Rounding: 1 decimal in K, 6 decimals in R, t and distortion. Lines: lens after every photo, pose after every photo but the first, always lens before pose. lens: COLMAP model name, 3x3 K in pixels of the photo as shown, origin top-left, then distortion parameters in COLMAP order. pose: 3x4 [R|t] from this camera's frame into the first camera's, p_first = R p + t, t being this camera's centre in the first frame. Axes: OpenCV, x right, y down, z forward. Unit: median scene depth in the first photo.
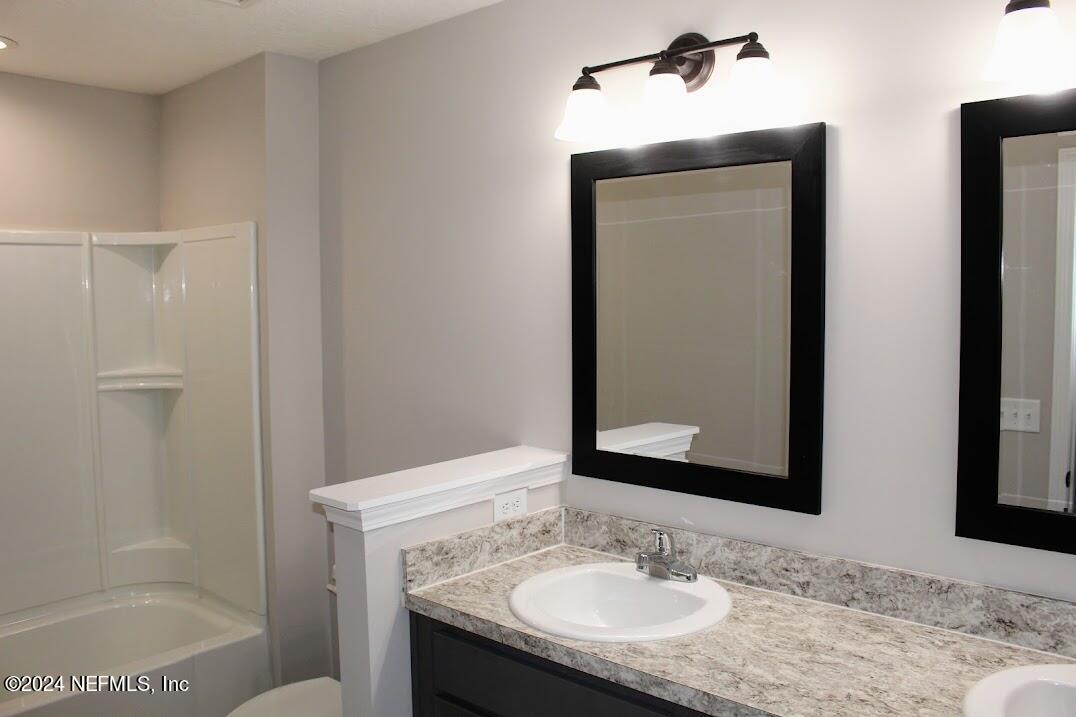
lens RADIAL K [[884.5, 0, 529.2], [0, 884.5, 358.7], [0, 0, 1]] dist [-0.147547, 0.098956]
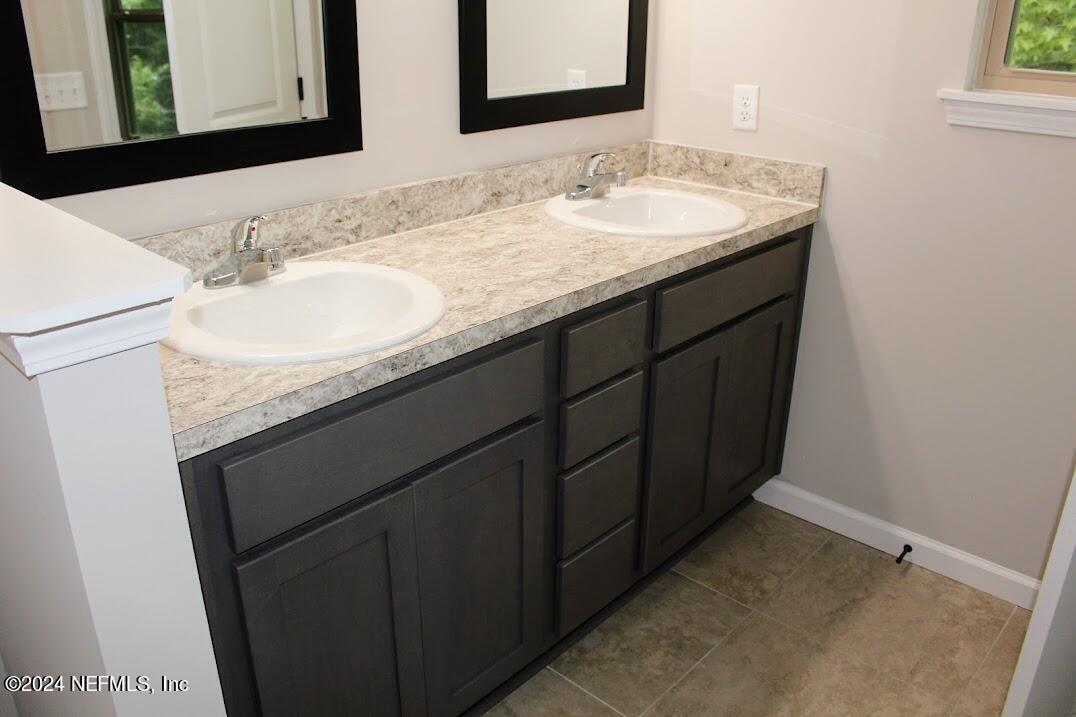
lens RADIAL K [[884.5, 0, 520.4], [0, 884.5, 351.4], [0, 0, 1]] dist [-0.147547, 0.098956]
pose [[0.010844, -0.365087, 0.930910, -0.657534], [0.070170, 0.928948, 0.363500, 0.051076], [-0.997476, 0.061380, 0.035692, 0.836735]]
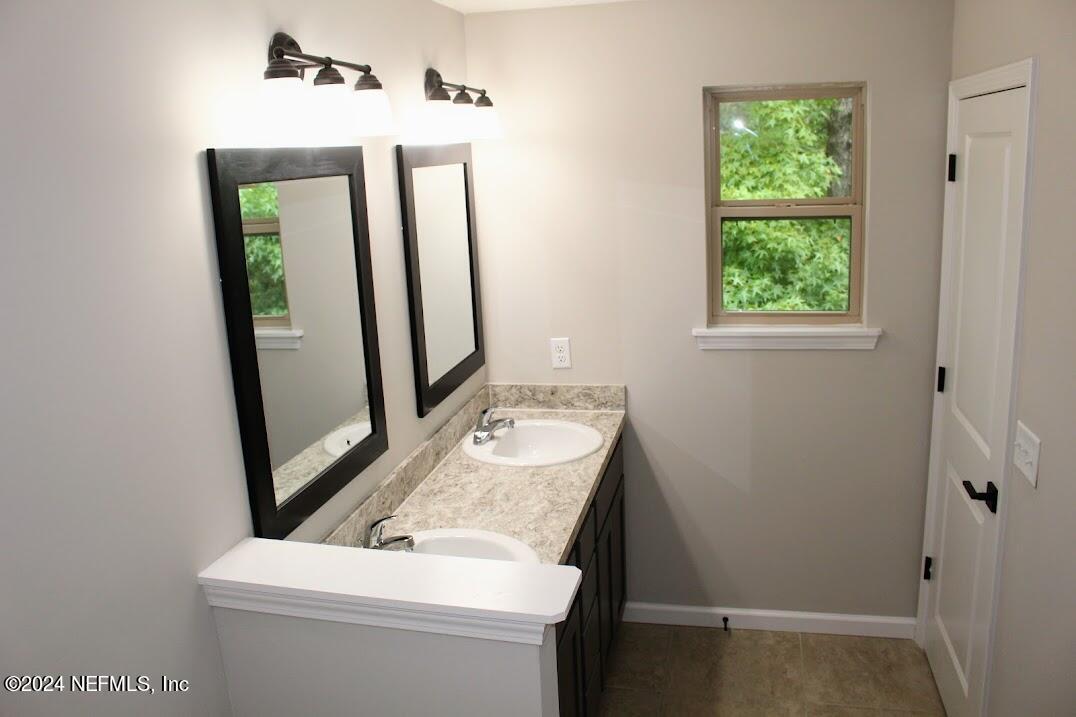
lens RADIAL K [[884.5, 0, 536.7], [0, 884.5, 354.3], [0, 0, 1]] dist [-0.147547, 0.098956]
pose [[-0.487534, -0.161791, 0.857983, -0.921240], [0.122393, 0.960313, 0.250635, -0.270122], [-0.864483, 0.227204, -0.448384, 1.416933]]
